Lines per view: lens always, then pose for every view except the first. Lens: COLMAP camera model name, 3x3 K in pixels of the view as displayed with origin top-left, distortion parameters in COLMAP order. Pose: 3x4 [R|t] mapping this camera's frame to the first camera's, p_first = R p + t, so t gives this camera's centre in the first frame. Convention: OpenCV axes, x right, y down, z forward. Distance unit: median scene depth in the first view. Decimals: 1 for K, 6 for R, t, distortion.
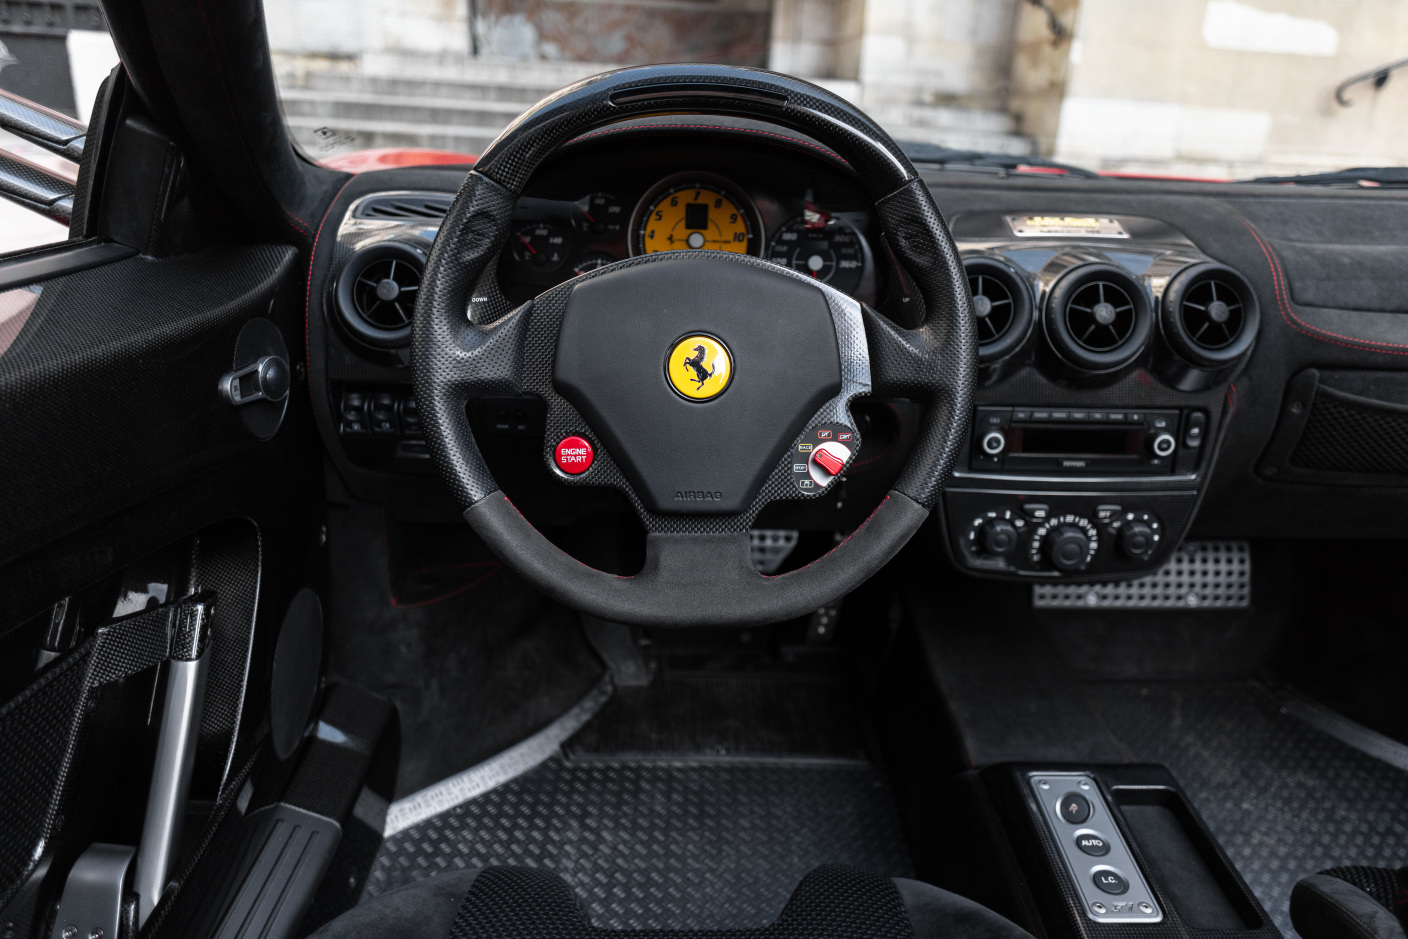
lens RADIAL K [[1114.8, 0, 705.9], [0, 1114.8, 469.4], [0, 0, 1]] dist [-0.036315, 0.016929]
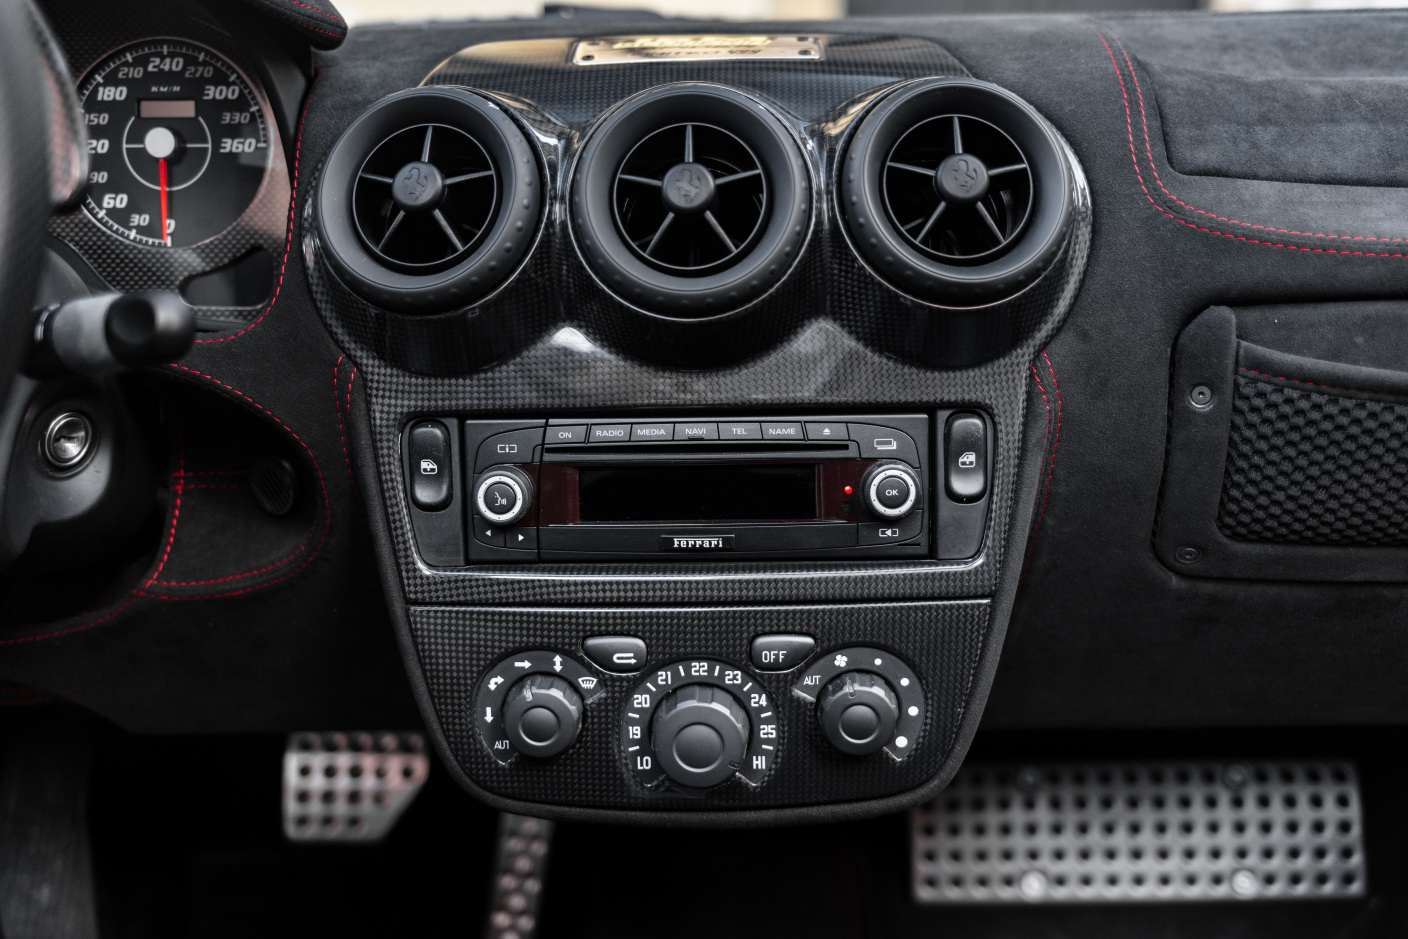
lens RADIAL K [[1701.7, 0, 707.5], [0, 1701.7, 461.5], [0, 0, 1]] dist [0.002820, 0.000000]
pose [[0.998467, -0.032985, -0.044451, 0.363161], [0.025586, 0.987142, -0.157785, 0.069621], [0.049084, 0.156406, 0.986472, 0.321324]]
